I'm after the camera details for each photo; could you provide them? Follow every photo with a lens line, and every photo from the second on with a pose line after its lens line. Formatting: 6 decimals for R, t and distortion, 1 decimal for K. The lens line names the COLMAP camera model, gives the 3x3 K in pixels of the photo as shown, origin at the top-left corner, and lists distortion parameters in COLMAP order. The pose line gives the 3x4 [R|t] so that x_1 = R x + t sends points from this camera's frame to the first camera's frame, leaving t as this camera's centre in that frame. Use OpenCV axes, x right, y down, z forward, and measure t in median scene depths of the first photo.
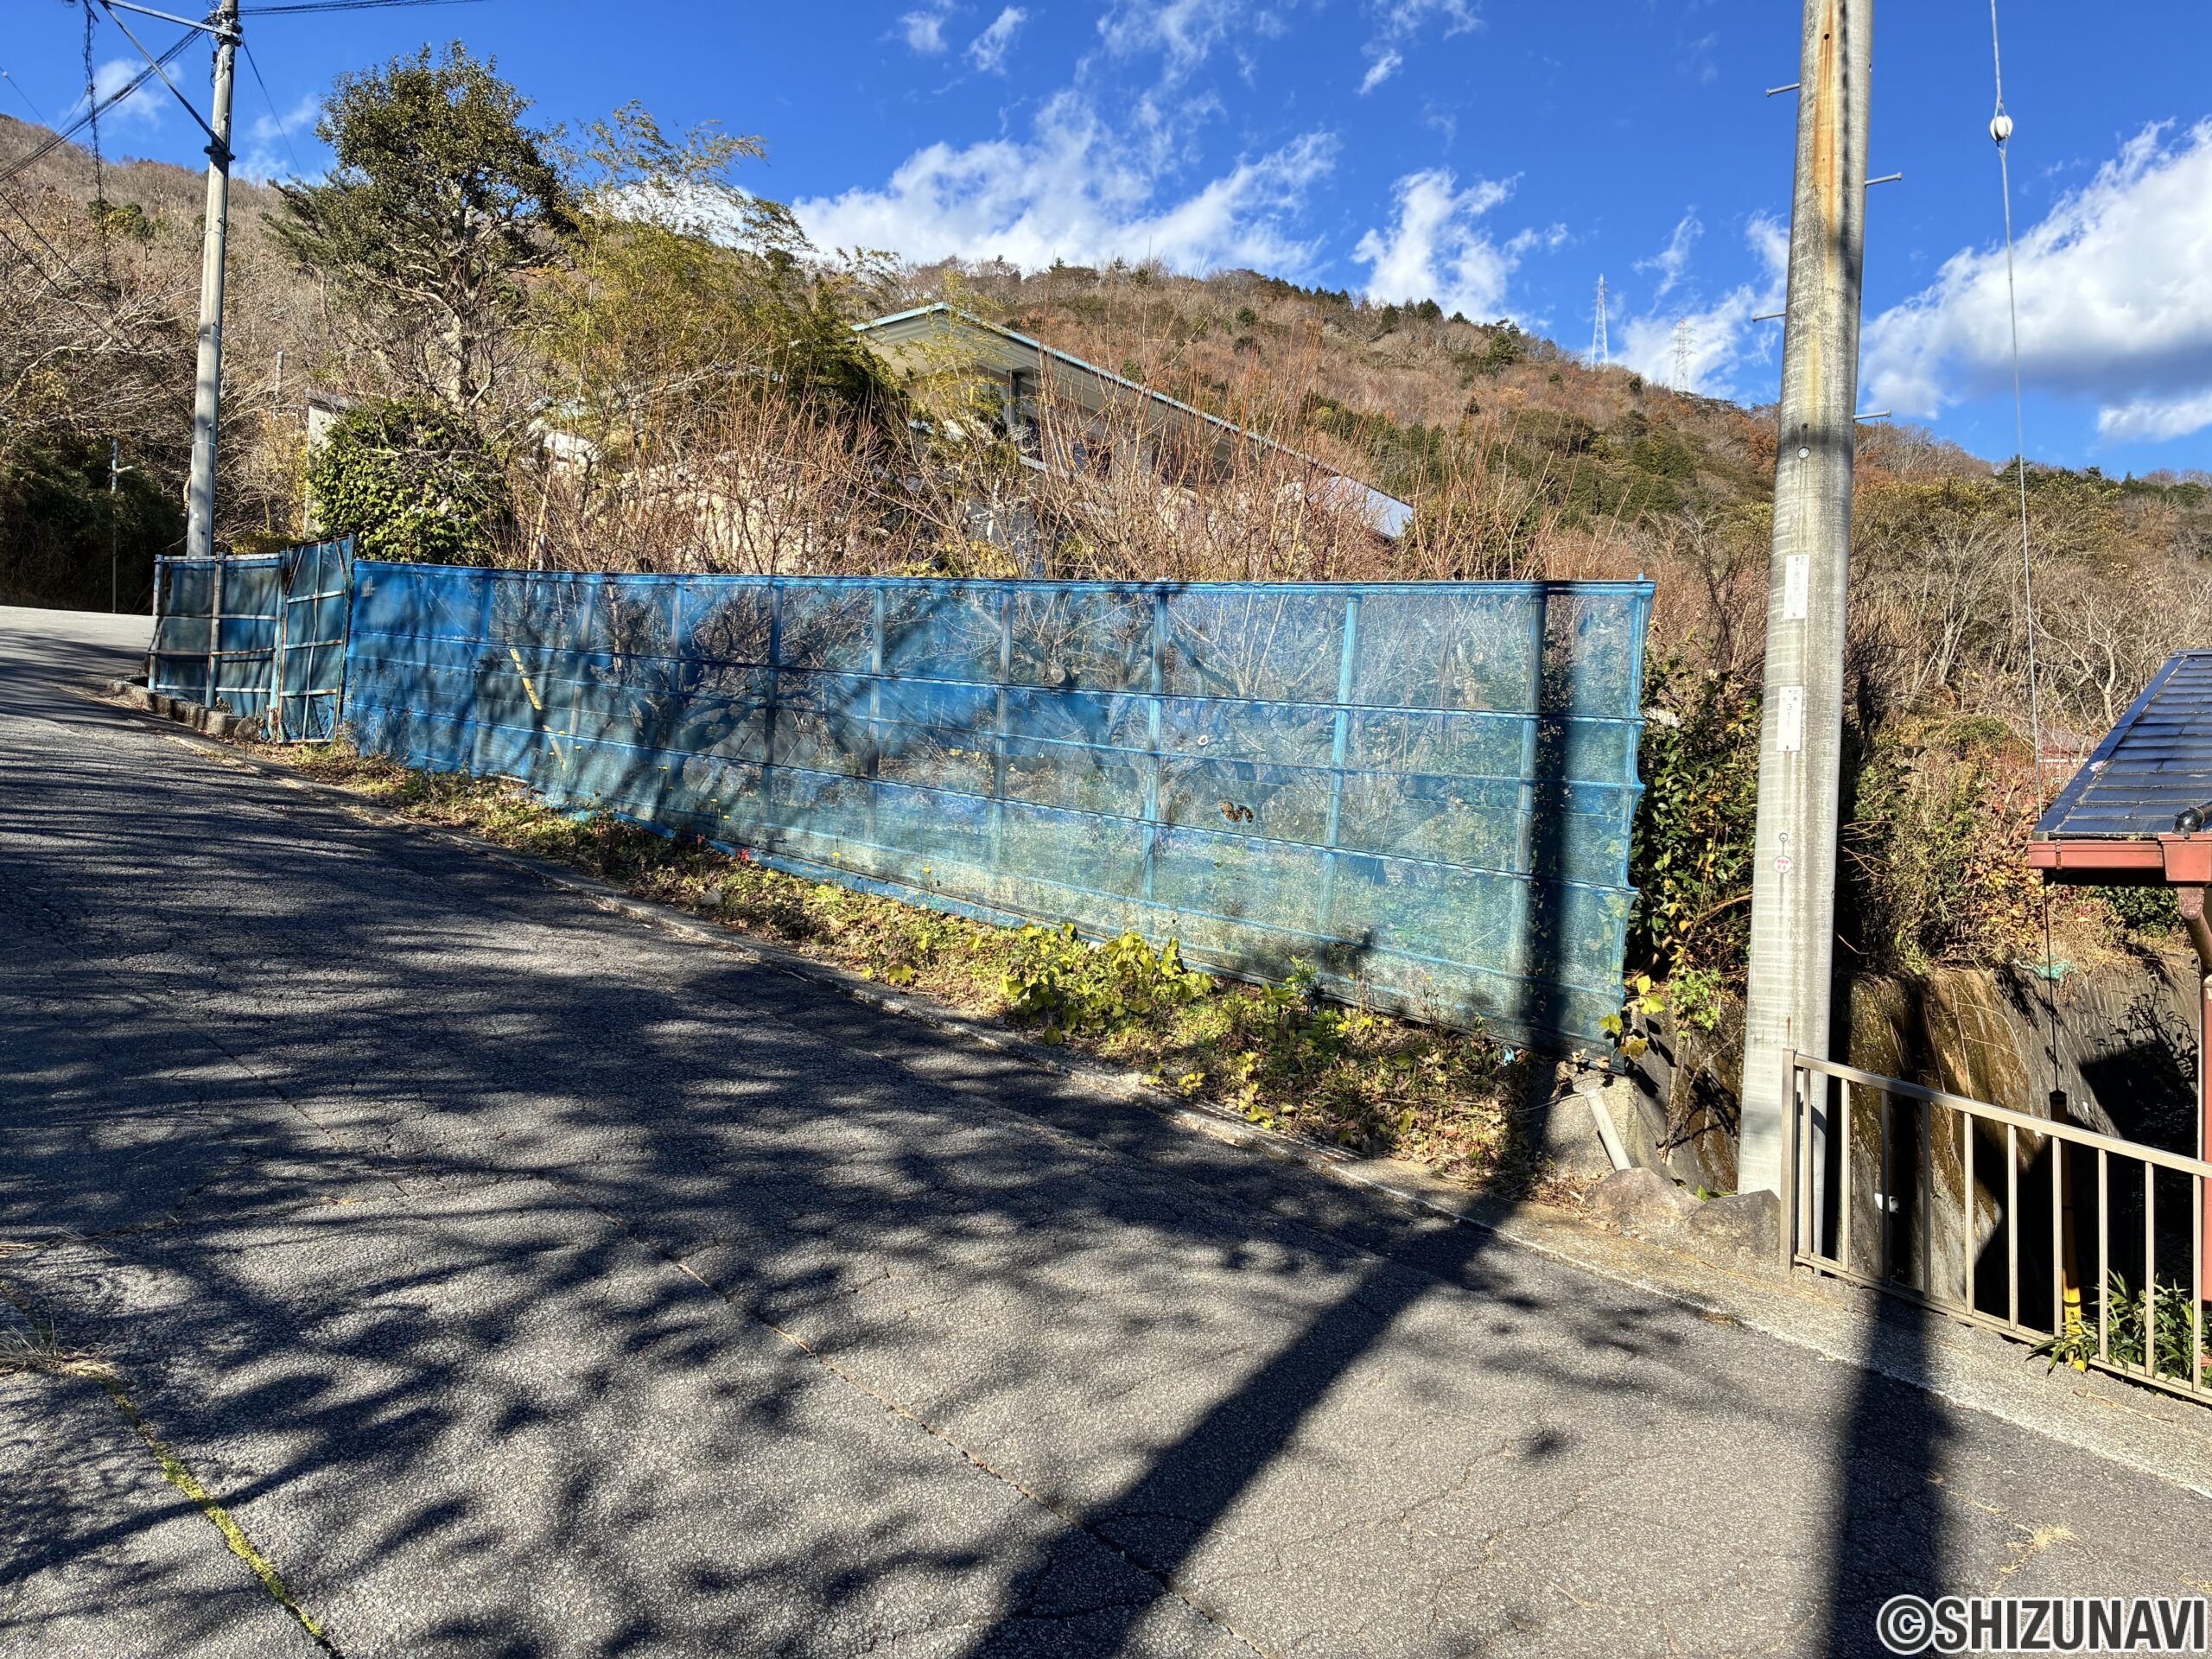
lens RADIAL K [[1667.6, 0, 1118.5], [0, 1667.6, 820.3], [0, 0, 1]] dist [0.046211, -0.038887]
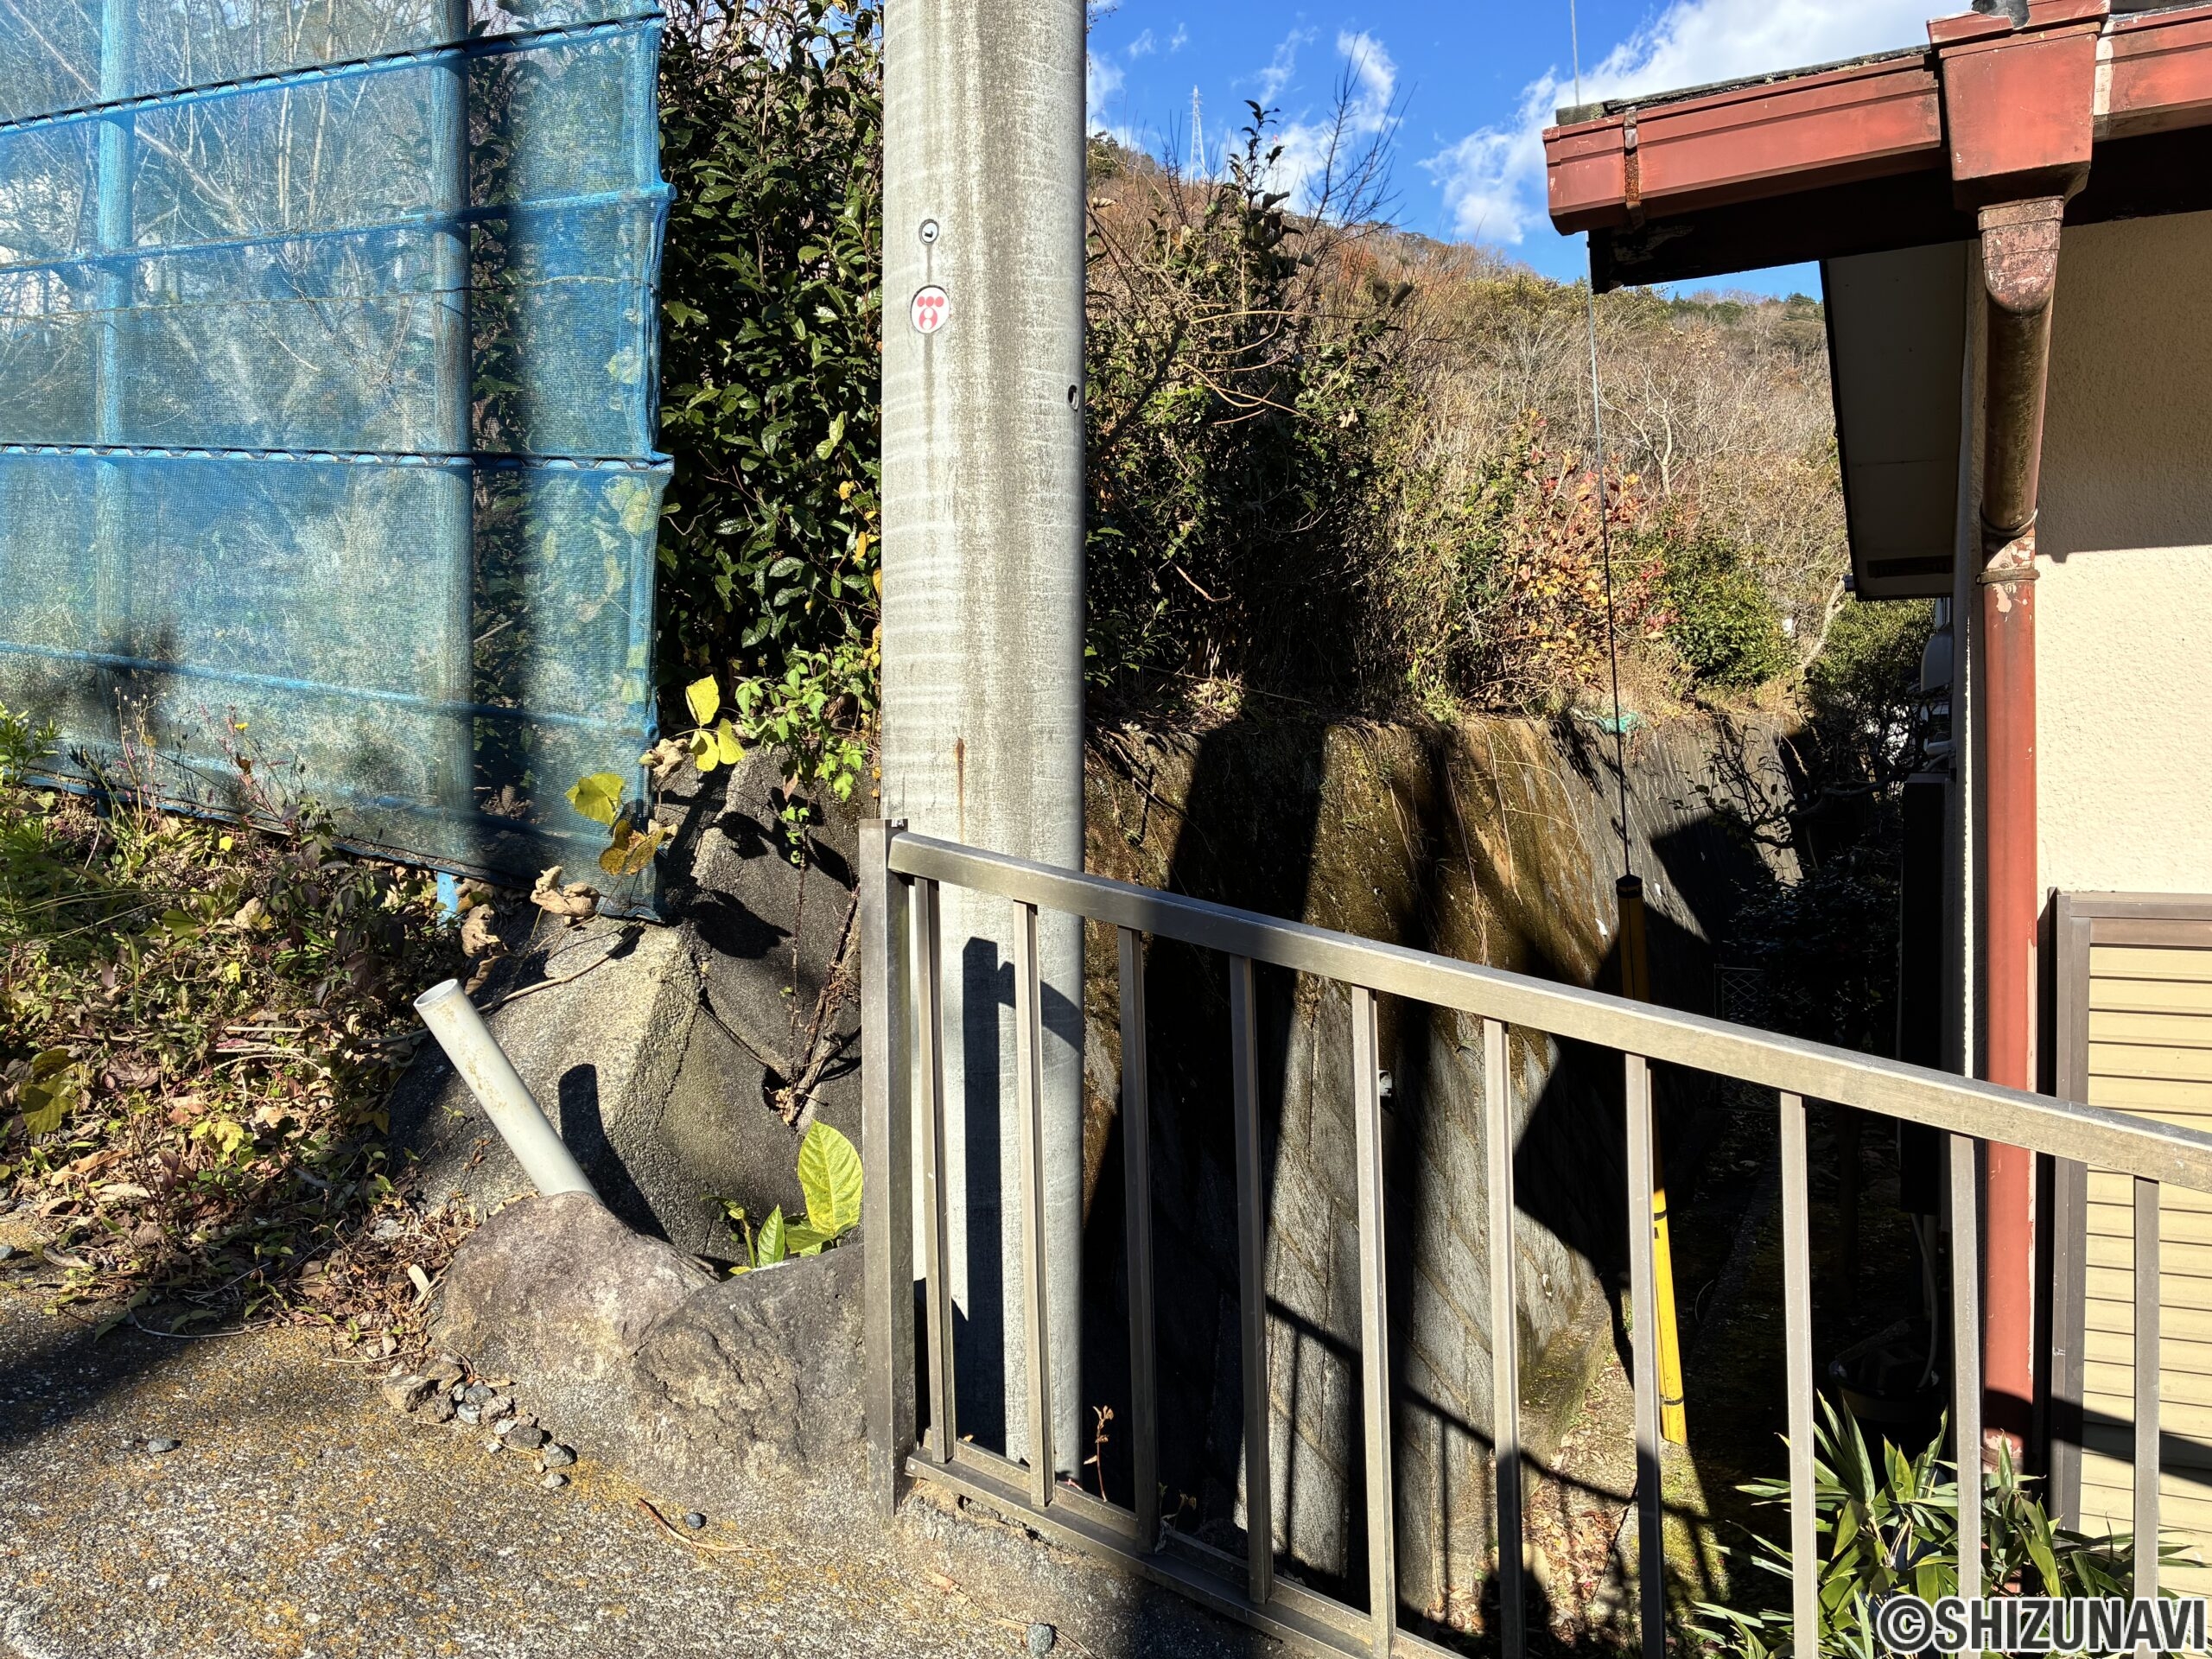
lens RADIAL K [[1667.6, 0, 1120.6], [0, 1667.6, 826.9], [0, 0, 1]] dist [0.046211, -0.038887]
pose [[0.974875, -0.068510, 0.211957, 0.186210], [0.046873, 0.993317, 0.105476, 0.052386], [-0.217766, -0.092891, 0.971570, 0.336761]]
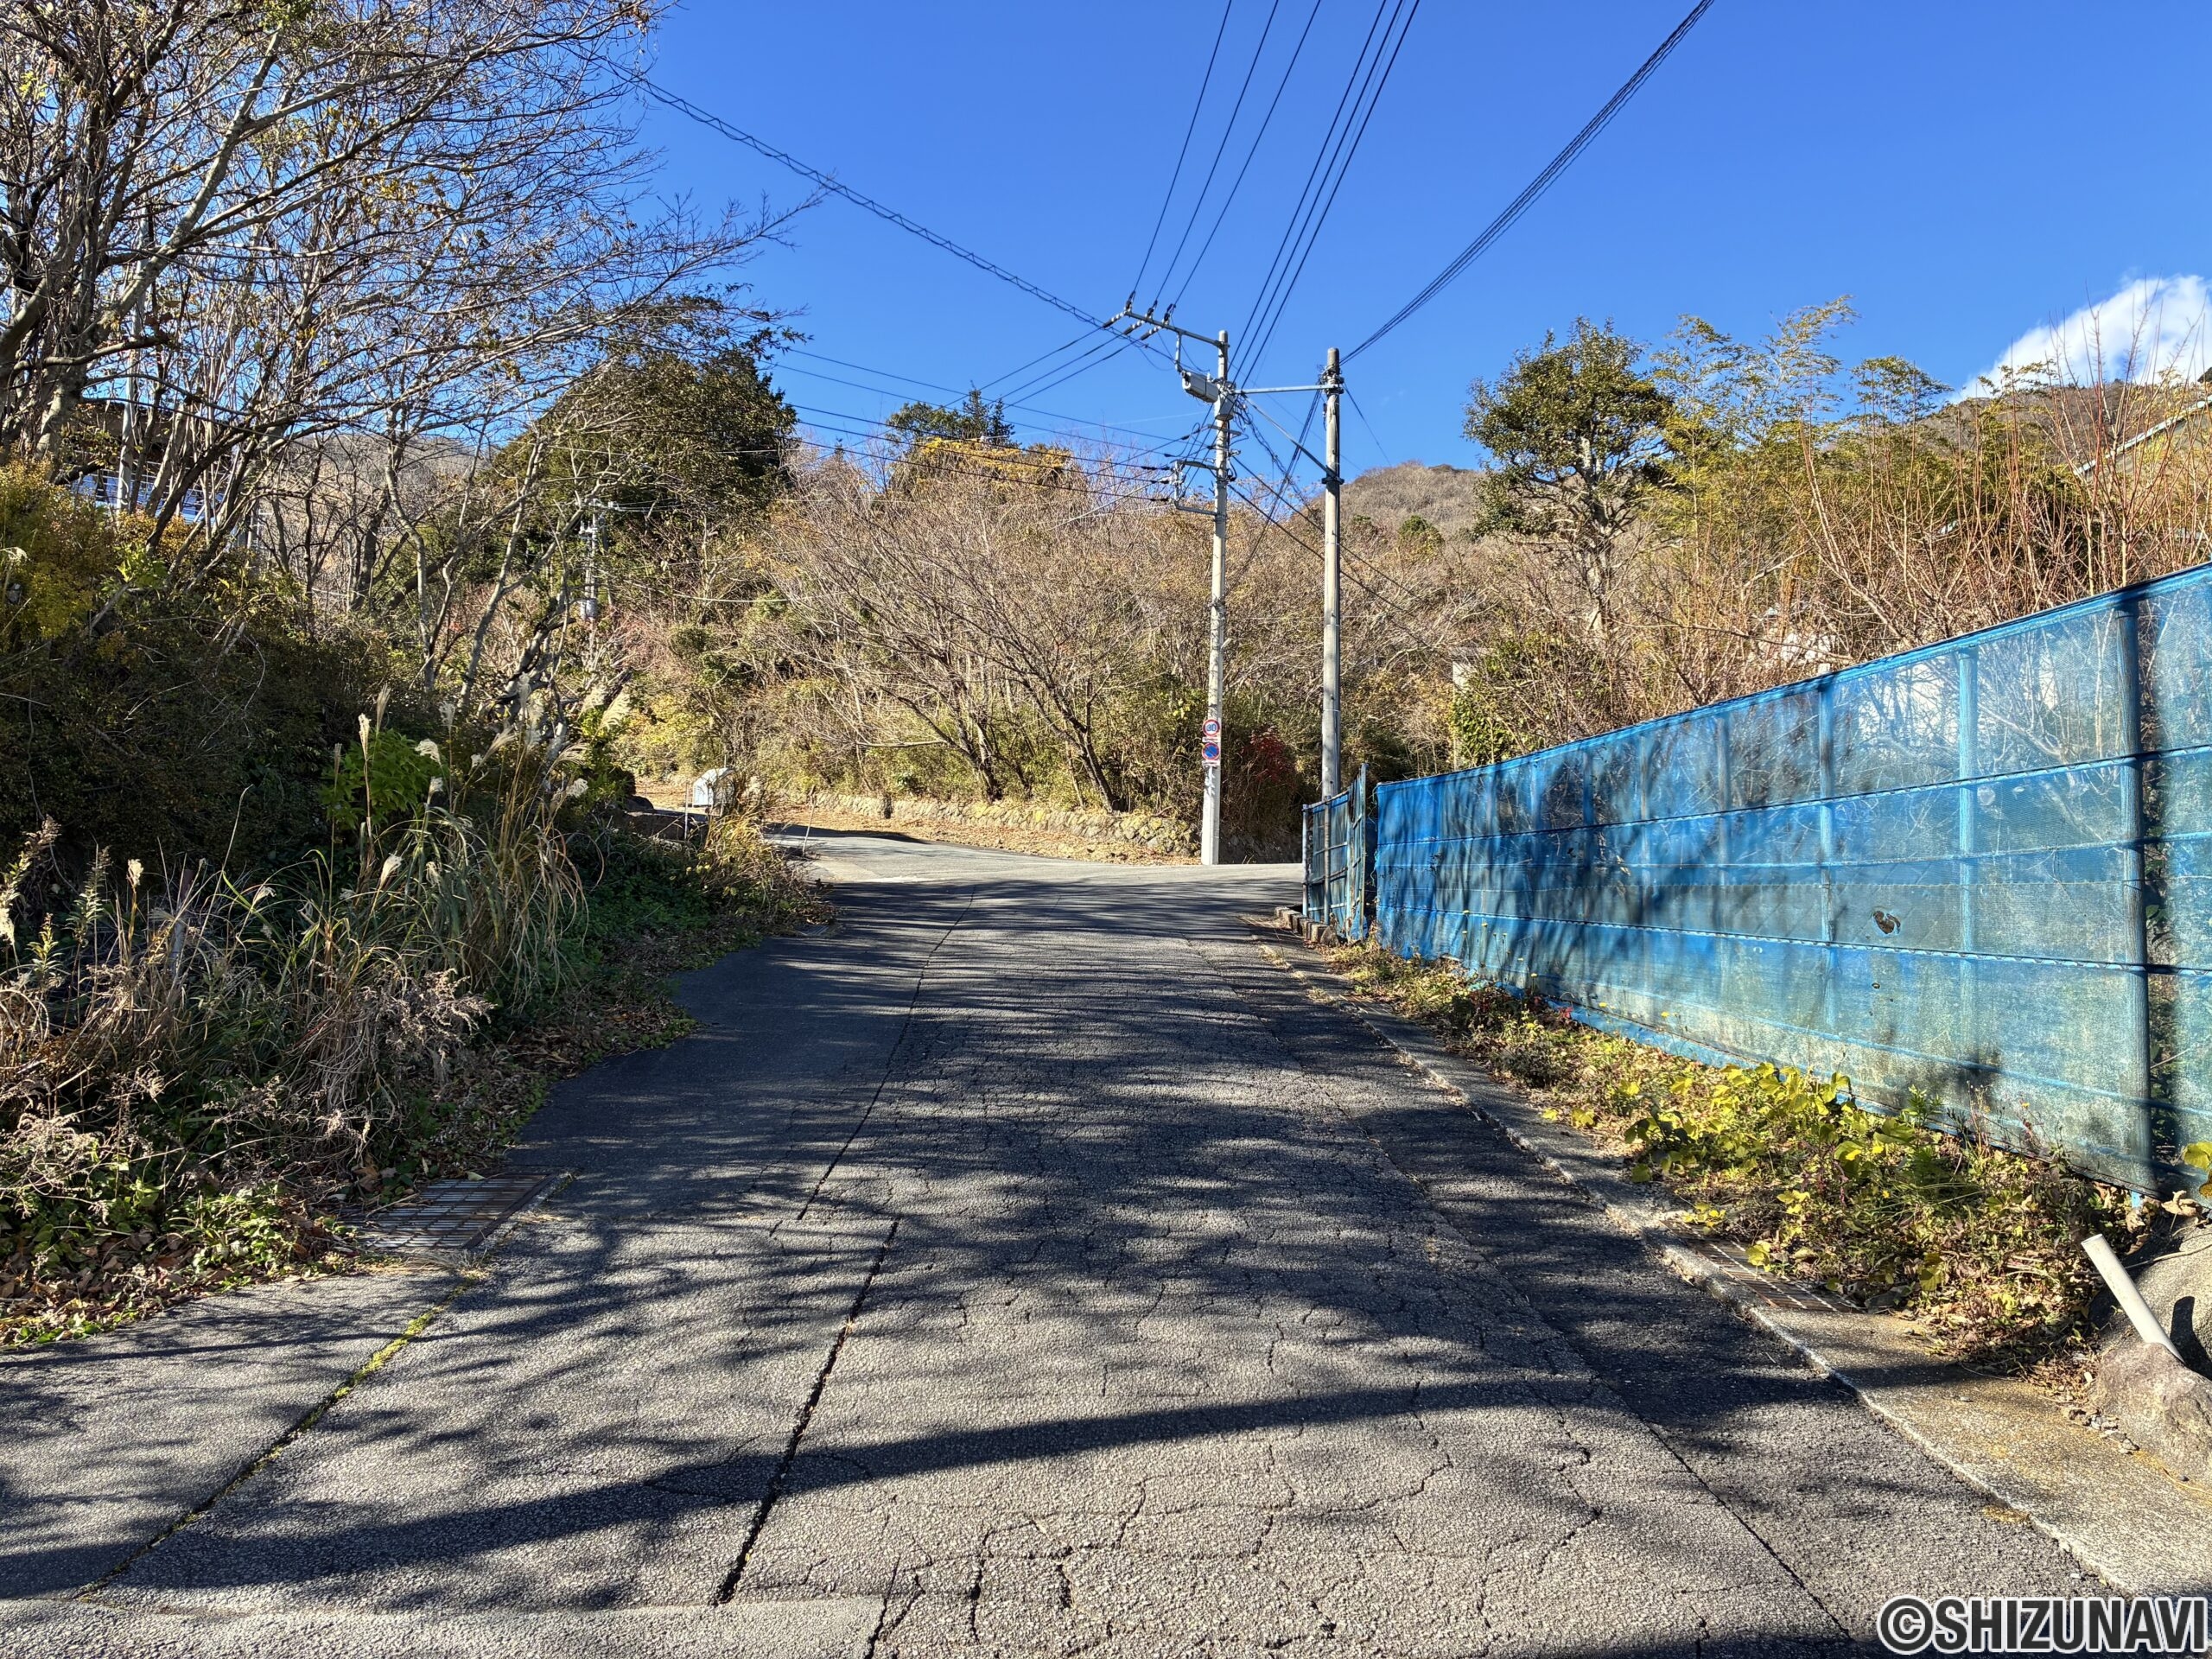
lens RADIAL K [[1667.6, 0, 1121.1], [0, 1667.6, 821.6], [0, 0, 1]] dist [0.046211, -0.038887]
pose [[0.686187, -0.127189, -0.716219, 0.292233], [0.032994, 0.989024, -0.144024, 0.038404], [0.726676, 0.075197, 0.682852, 0.081842]]
